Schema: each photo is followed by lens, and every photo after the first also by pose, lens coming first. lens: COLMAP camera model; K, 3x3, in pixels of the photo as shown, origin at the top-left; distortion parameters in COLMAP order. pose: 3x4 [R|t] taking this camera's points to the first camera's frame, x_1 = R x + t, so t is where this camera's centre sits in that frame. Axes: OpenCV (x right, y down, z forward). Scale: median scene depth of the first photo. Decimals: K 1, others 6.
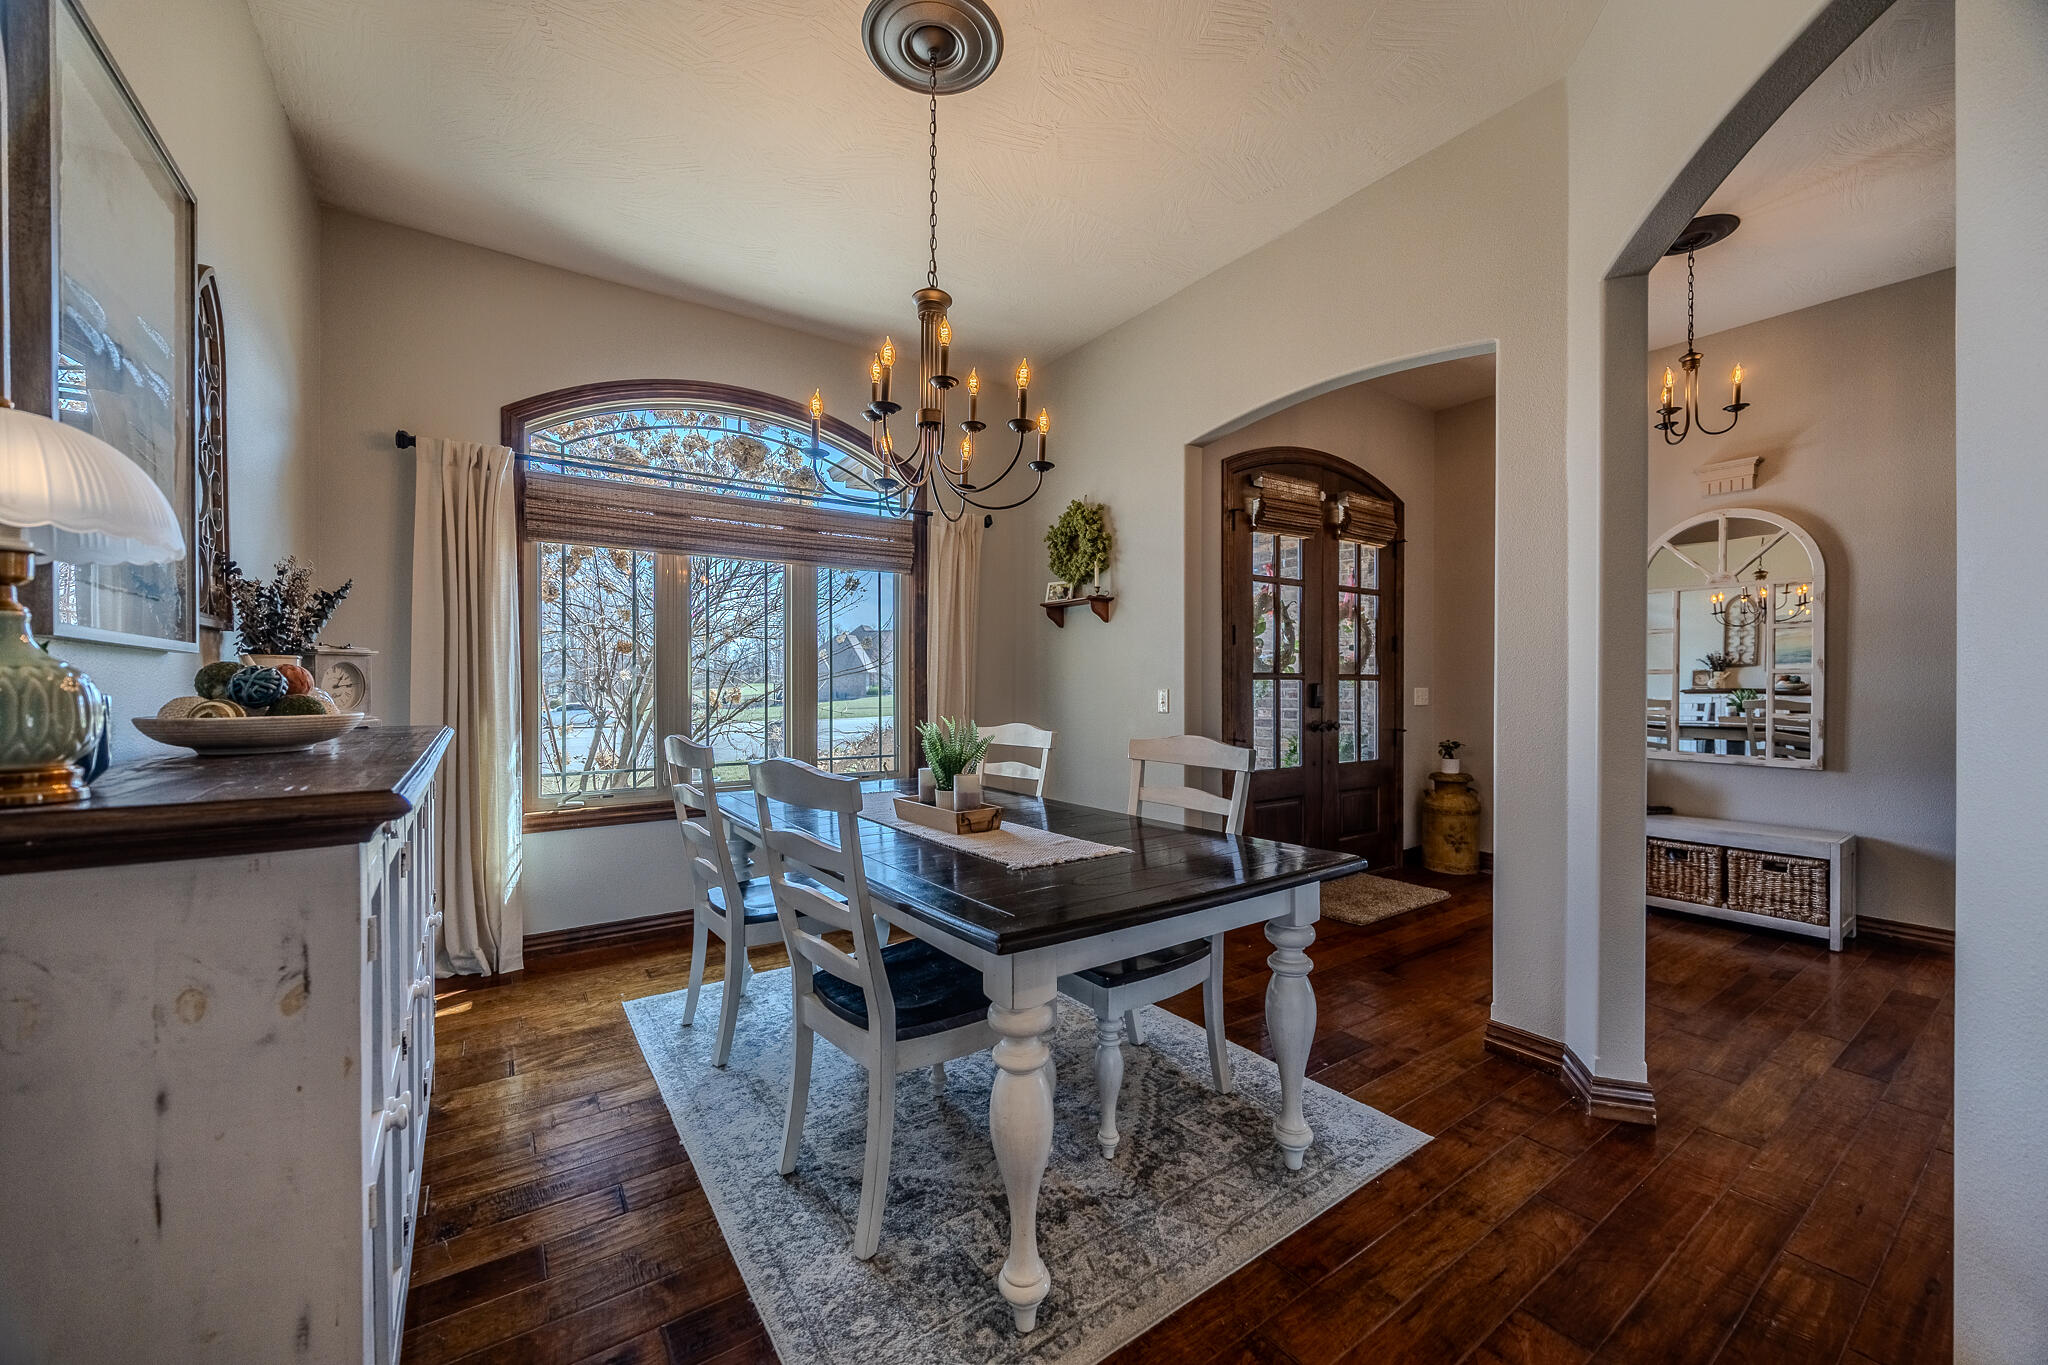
lens RADIAL K [[782.1, 0, 1026.8], [0, 782.1, 688.1], [0, 0, 1]] dist [-0.000942, -0.000009]
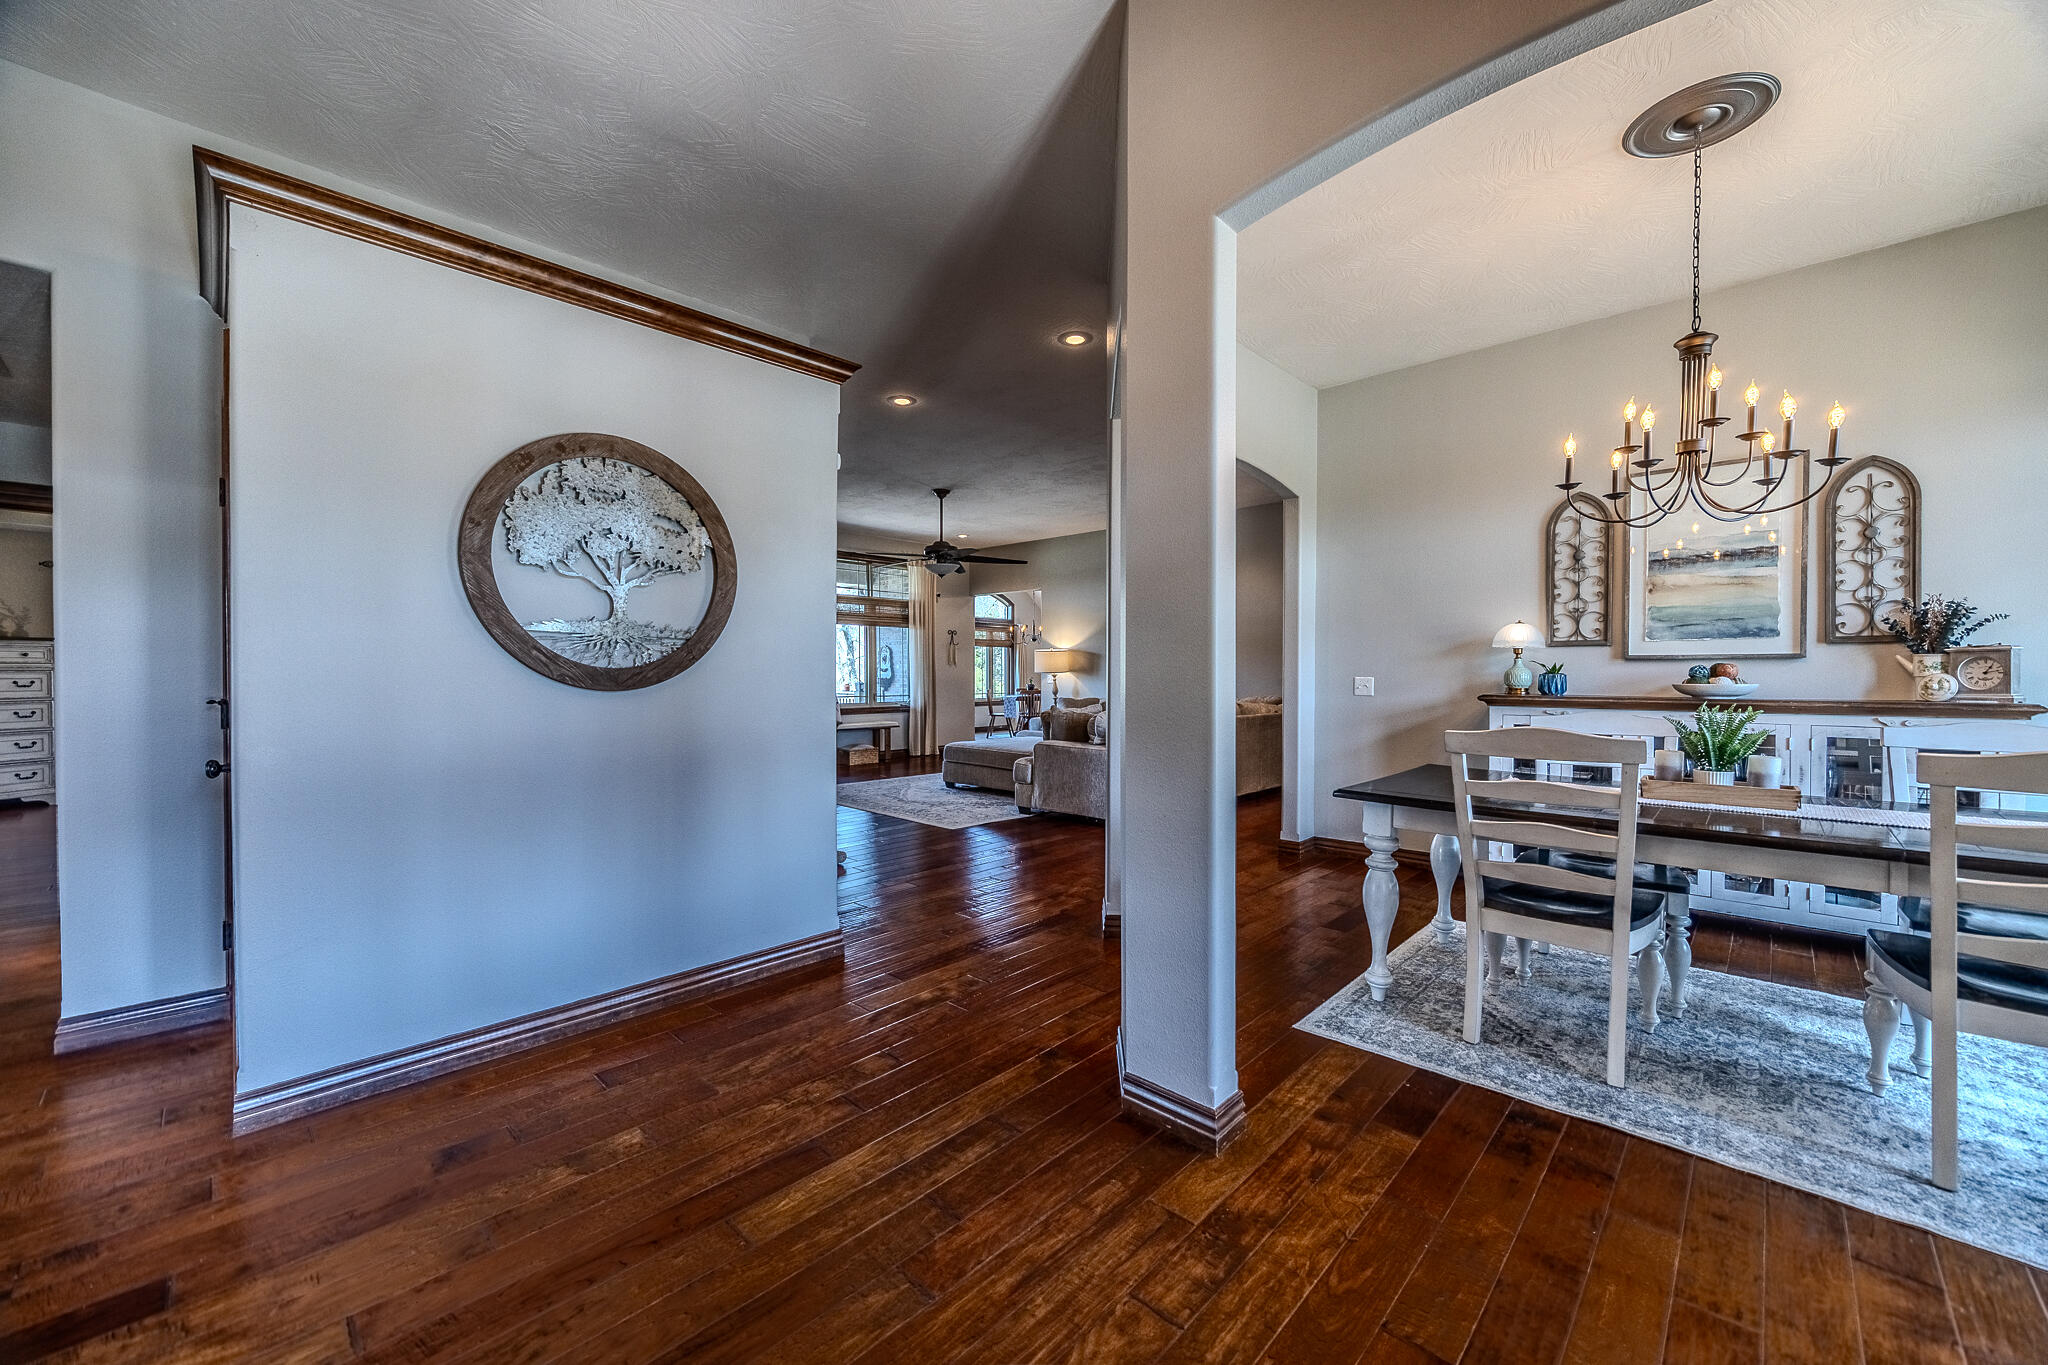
lens RADIAL K [[781.5, 0, 1026.1], [0, 781.5, 681.3], [0, 0, 1]] dist [-0.002288, 0.000106]
pose [[-0.981779, 0.001907, -0.190016, 0.560610], [-0.000803, 0.999899, 0.014187, -0.001497], [0.190024, 0.014081, -0.981678, 1.010687]]
